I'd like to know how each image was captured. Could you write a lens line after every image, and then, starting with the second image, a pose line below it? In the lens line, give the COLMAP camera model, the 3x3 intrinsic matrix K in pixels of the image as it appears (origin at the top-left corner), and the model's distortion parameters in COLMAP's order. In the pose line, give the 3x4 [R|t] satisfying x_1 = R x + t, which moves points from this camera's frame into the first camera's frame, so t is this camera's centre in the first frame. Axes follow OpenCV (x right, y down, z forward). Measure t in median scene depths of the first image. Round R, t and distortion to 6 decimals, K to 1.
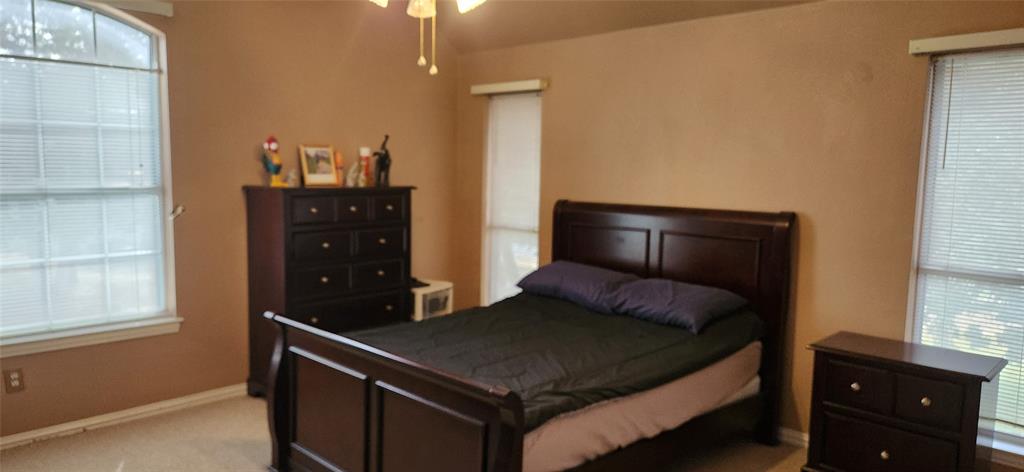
lens RADIAL K [[680.7, 0, 511.6], [0, 680.7, 240.0], [0, 0, 1]] dist [0.068323, -0.055631]
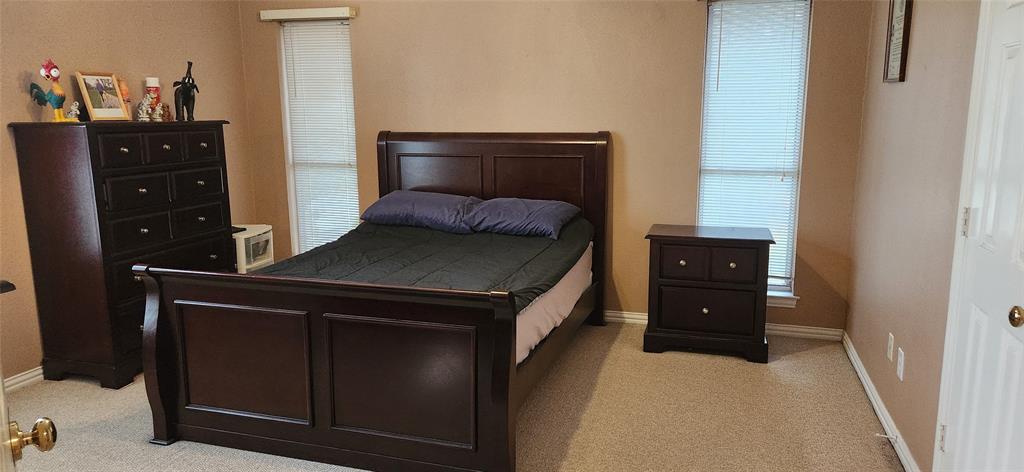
lens RADIAL K [[680.7, 0, 515.9], [0, 680.7, 231.9], [0, 0, 1]] dist [0.068323, -0.055631]
pose [[0.880838, -0.100468, 0.462634, -0.253306], [0.068272, 0.993965, 0.085866, 0.016616], [-0.468468, -0.044049, 0.882382, 0.012082]]
